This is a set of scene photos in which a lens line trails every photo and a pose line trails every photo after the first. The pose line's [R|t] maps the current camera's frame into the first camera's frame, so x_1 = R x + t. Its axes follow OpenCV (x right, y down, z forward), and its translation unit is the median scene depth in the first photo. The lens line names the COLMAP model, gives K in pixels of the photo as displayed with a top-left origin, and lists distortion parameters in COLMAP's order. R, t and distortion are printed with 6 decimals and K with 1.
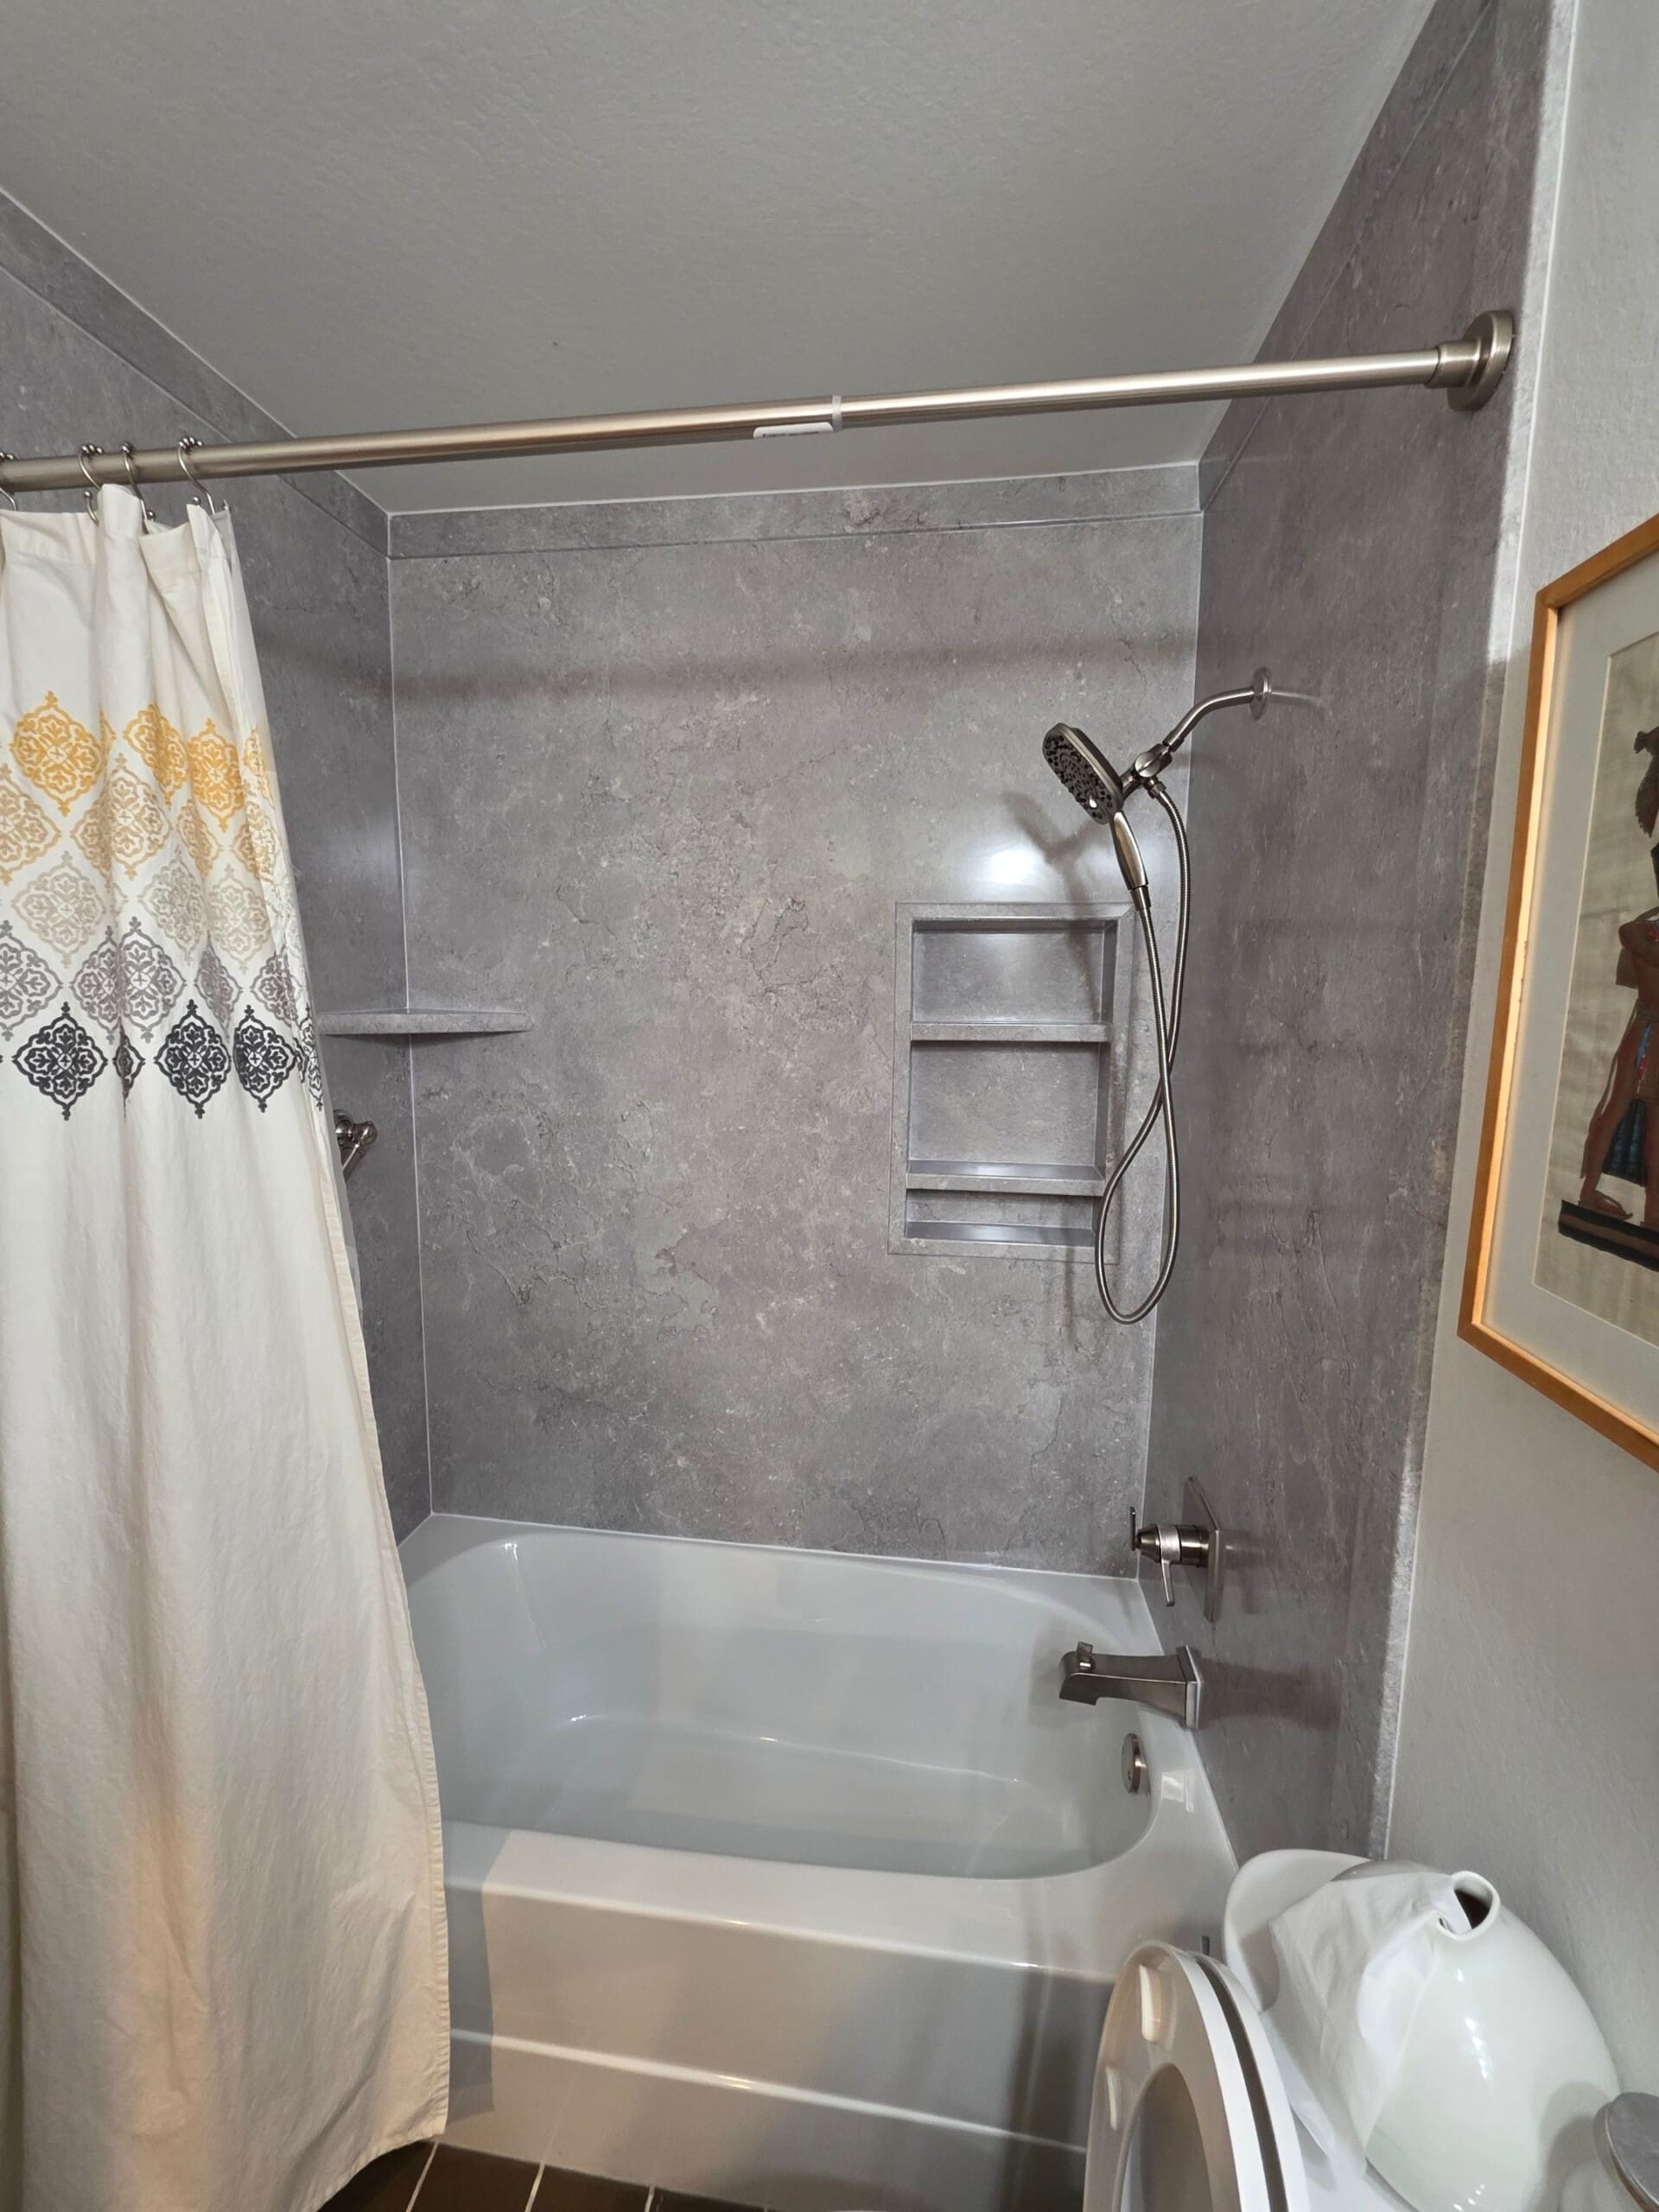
lens RADIAL K [[887.9, 0, 819.5], [0, 887.9, 1095.2], [0, 0, 1]] dist [0.002708, -0.000215]
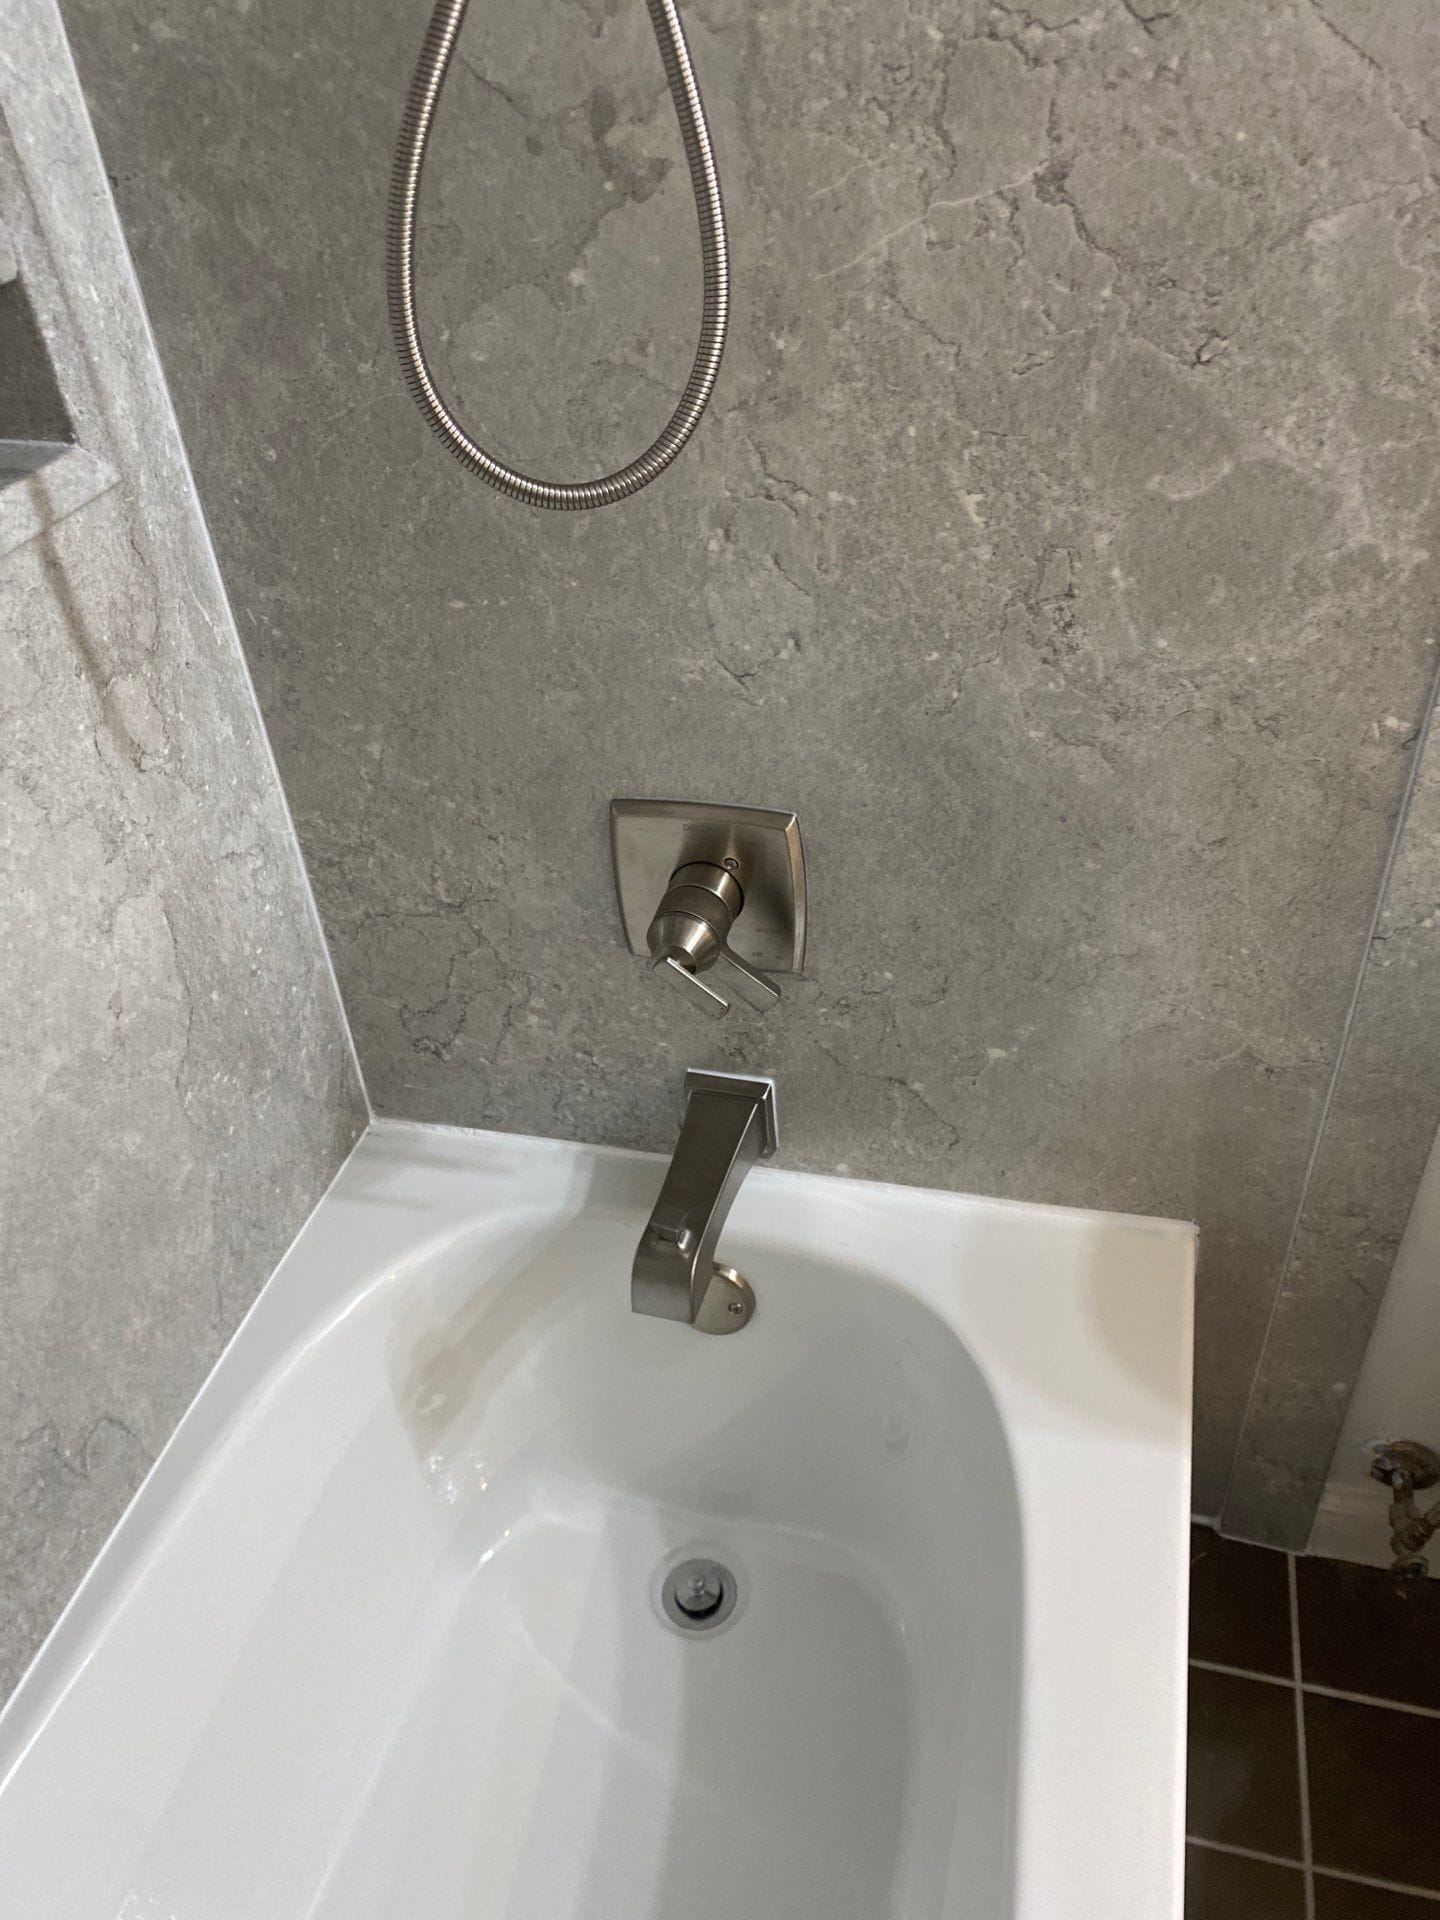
lens RADIAL K [[1474.6, 0, 704.7], [0, 1474.6, 947.8], [0, 0, 1]] dist [0.015375, -0.012461]
pose [[0.125791, -0.619019, 0.775237, -0.189707], [0.197312, 0.781443, 0.591959, 0.039077], [-0.972237, 0.078501, 0.220438, 0.679999]]
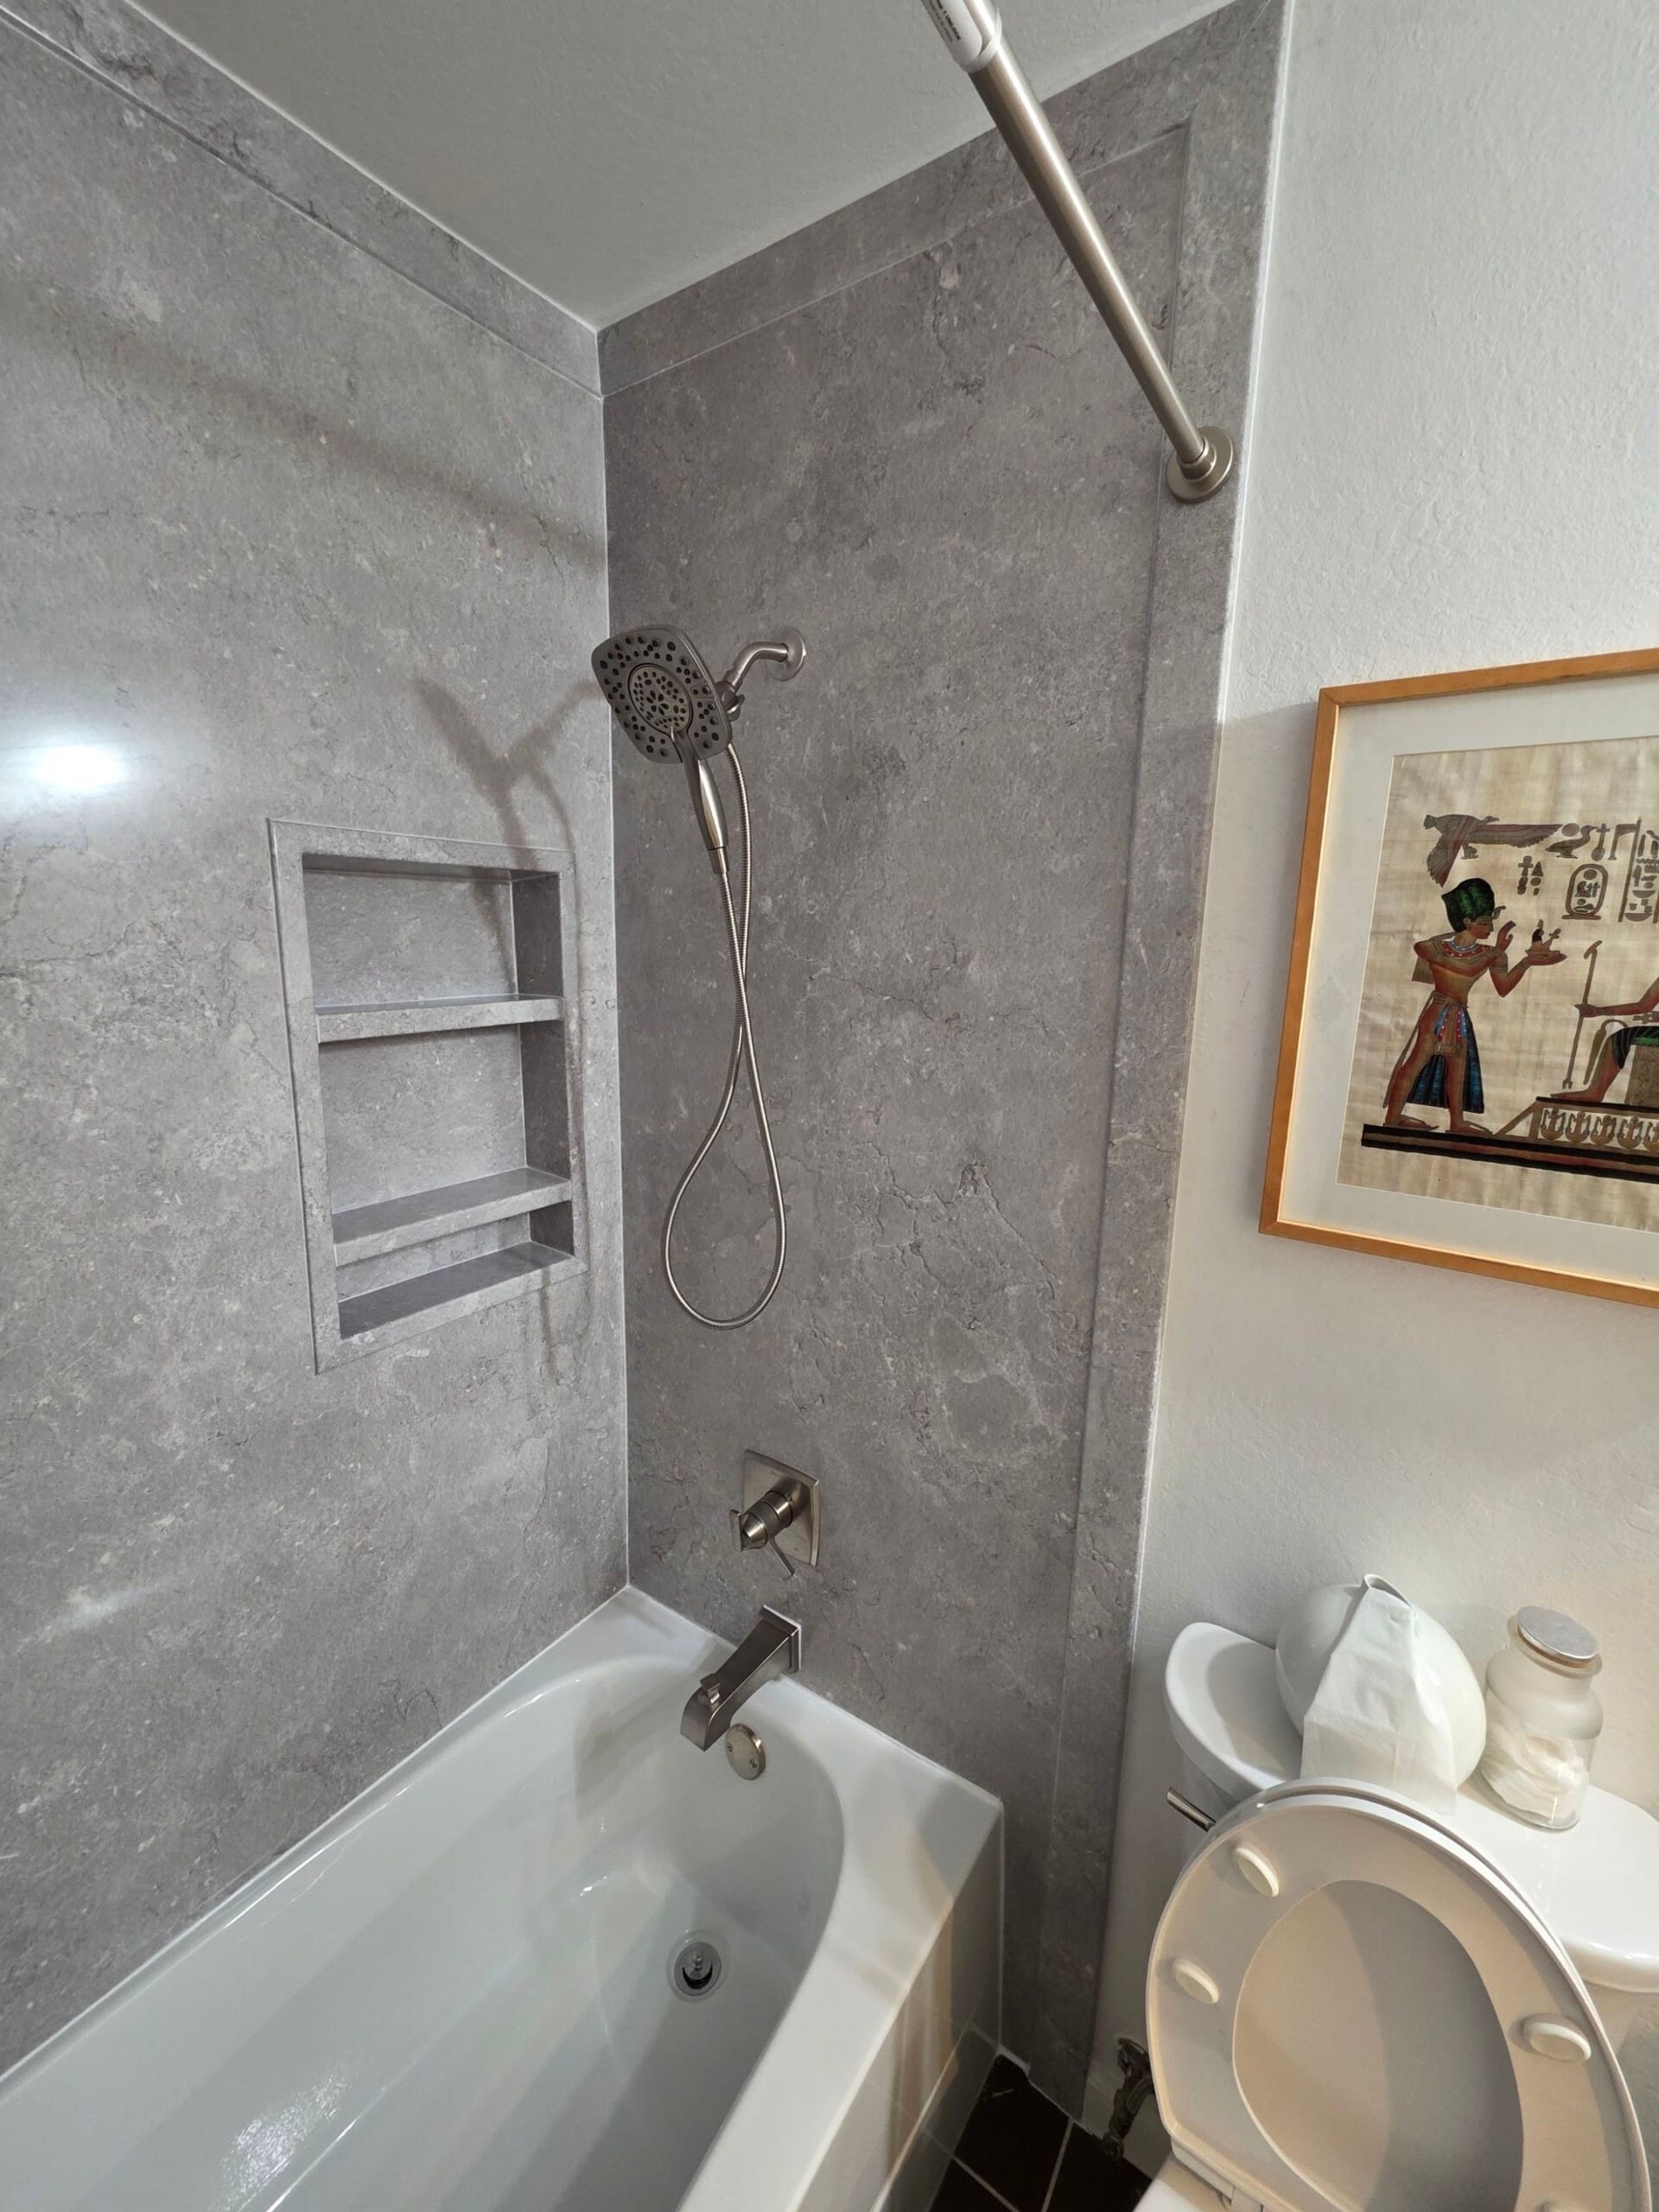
lens RADIAL K [[887.9, 0, 829.3], [0, 887.9, 1095.5], [0, 0, 1]] dist [0.002708, -0.000215]
pose [[0.452793, -0.163802, 0.876440, -0.302248], [0.097829, 0.986172, 0.133770, -0.075204], [-0.886233, 0.025171, 0.462556, 0.383589]]
